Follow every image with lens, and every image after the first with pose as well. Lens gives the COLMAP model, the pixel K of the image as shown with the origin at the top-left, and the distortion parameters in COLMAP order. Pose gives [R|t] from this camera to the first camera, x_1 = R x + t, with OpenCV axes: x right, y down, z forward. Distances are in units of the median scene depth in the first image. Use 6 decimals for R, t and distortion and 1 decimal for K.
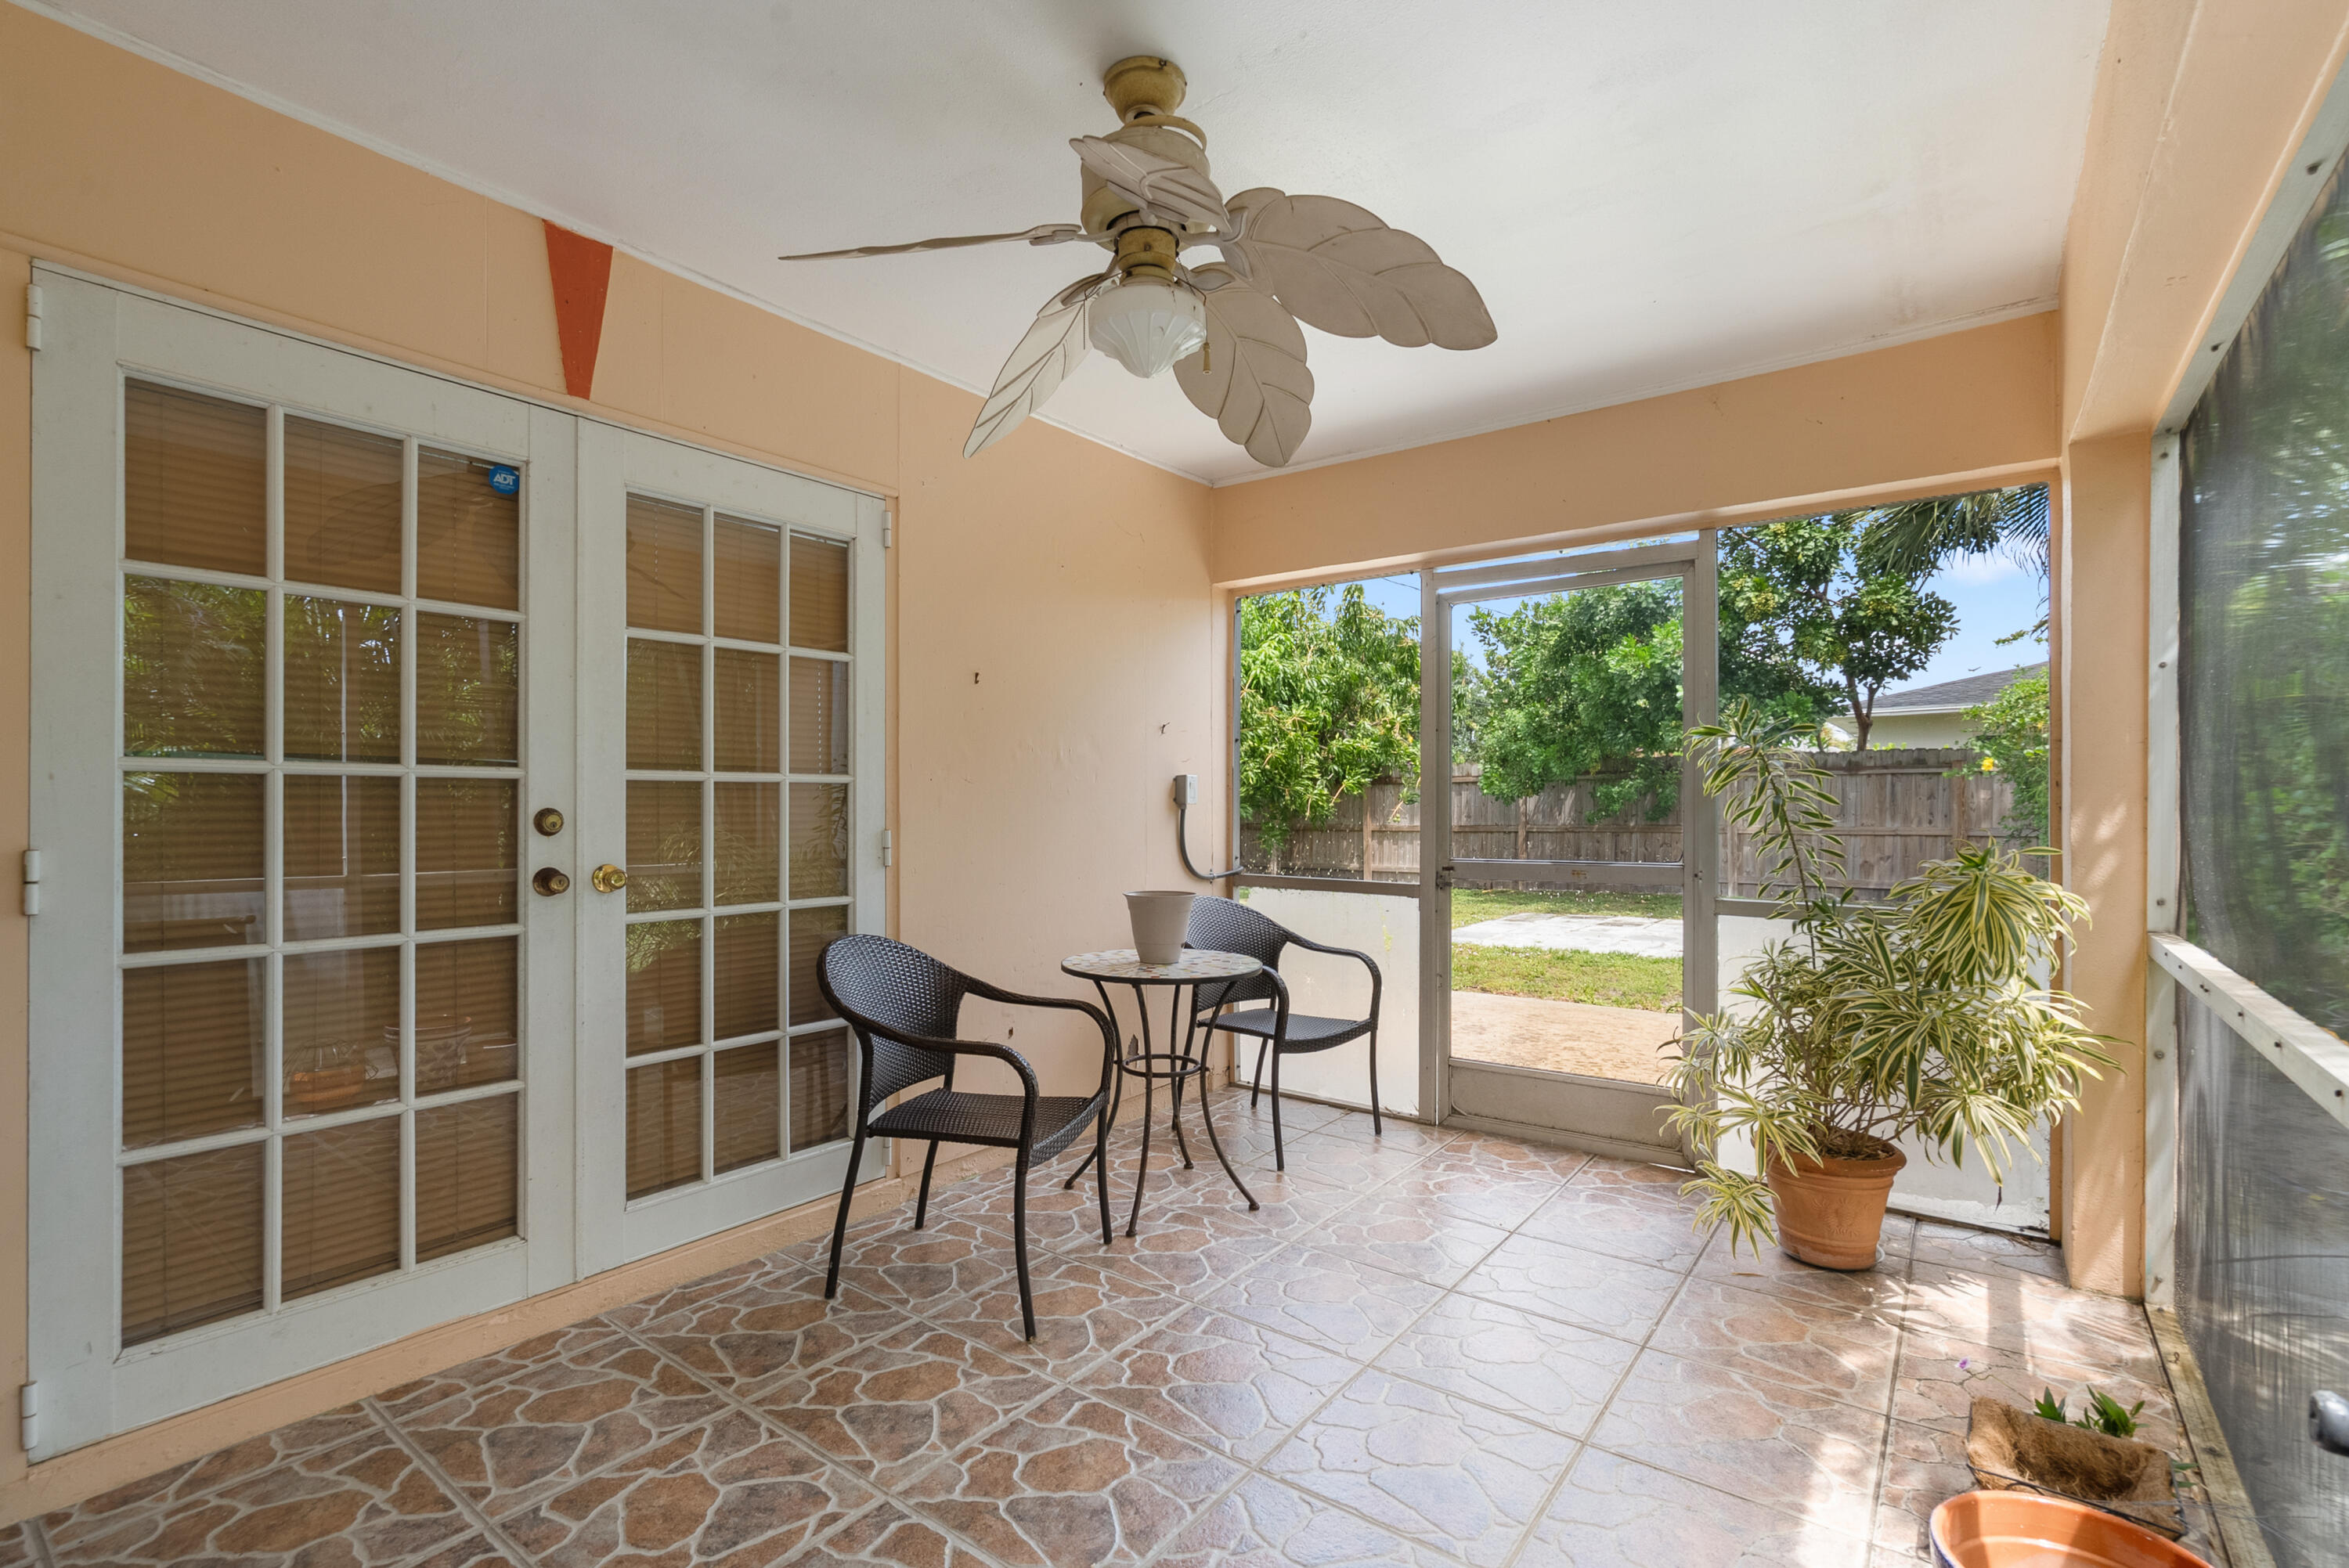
lens RADIAL K [[1058.8, 0, 1174.5], [0, 1058.8, 784.0], [0, 0, 1]] dist [-0.001632, -0.000227]
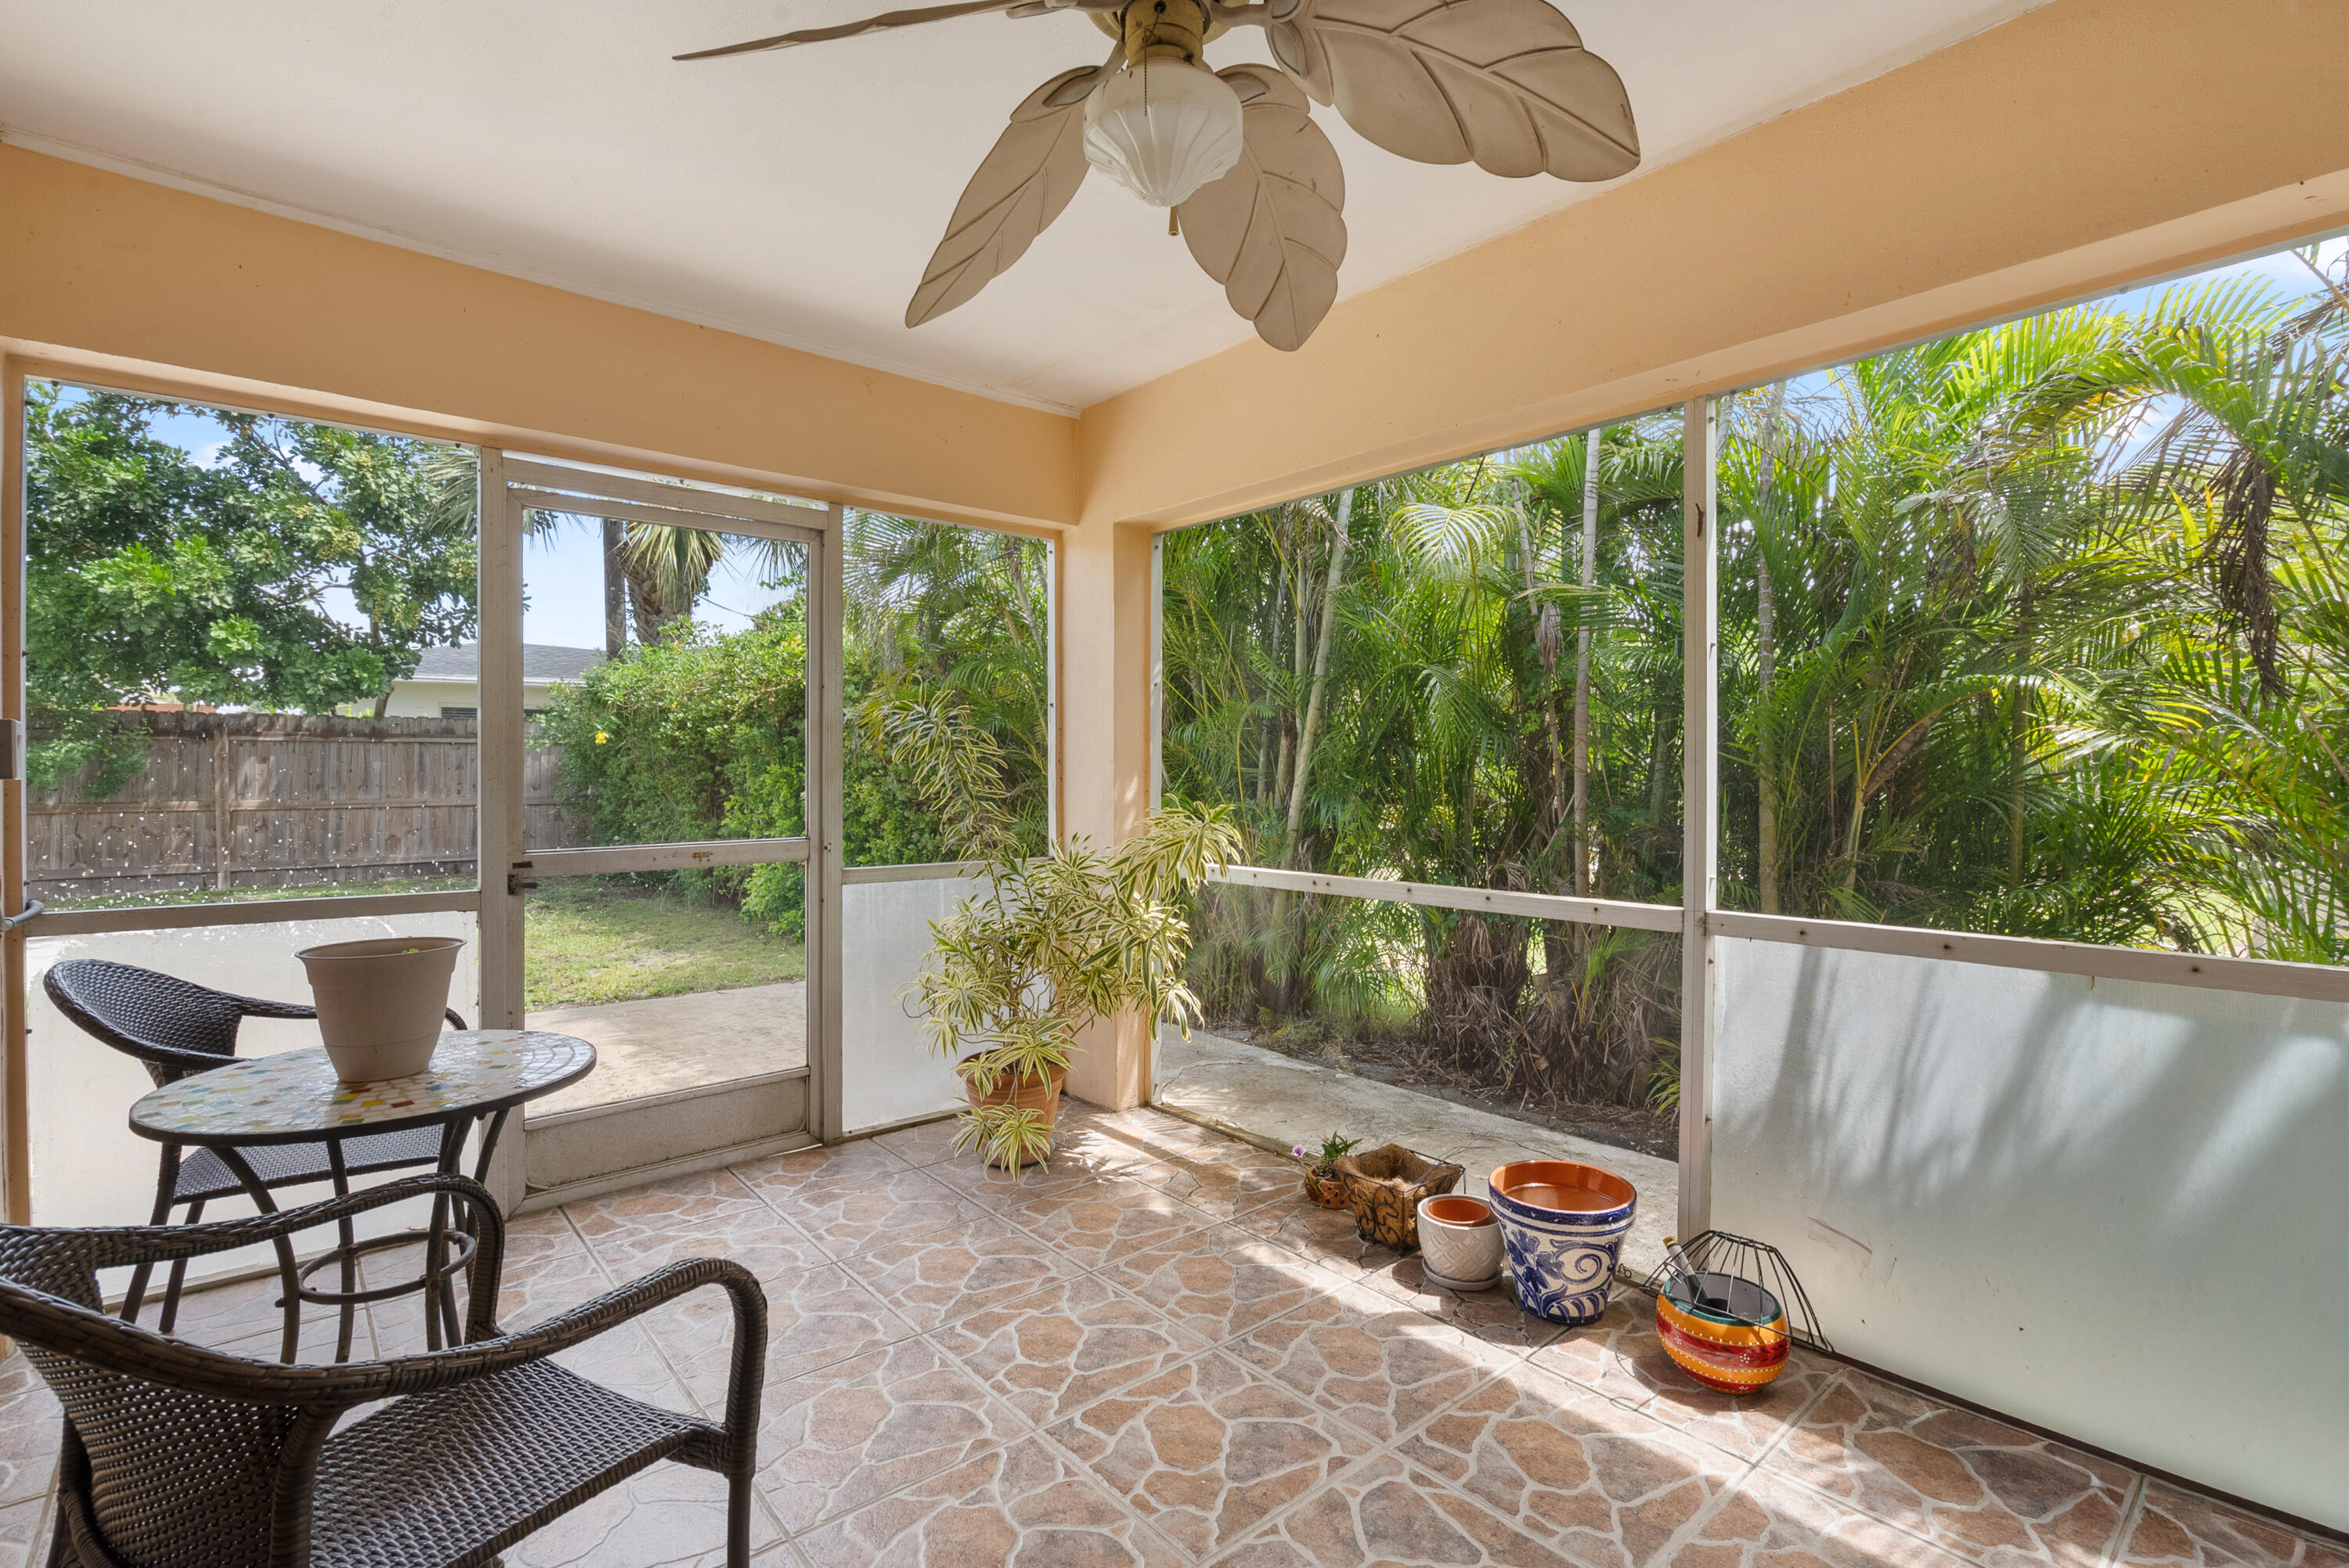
lens RADIAL K [[1058.8, 0, 1174.5], [0, 1058.8, 784.0], [0, 0, 1]] dist [-0.001632, -0.000227]
pose [[0.233737, -0.009267, 0.972256, -0.115835], [-0.019117, 0.999717, 0.014124, 0.001303], [-0.972112, -0.021888, 0.233494, 0.128906]]
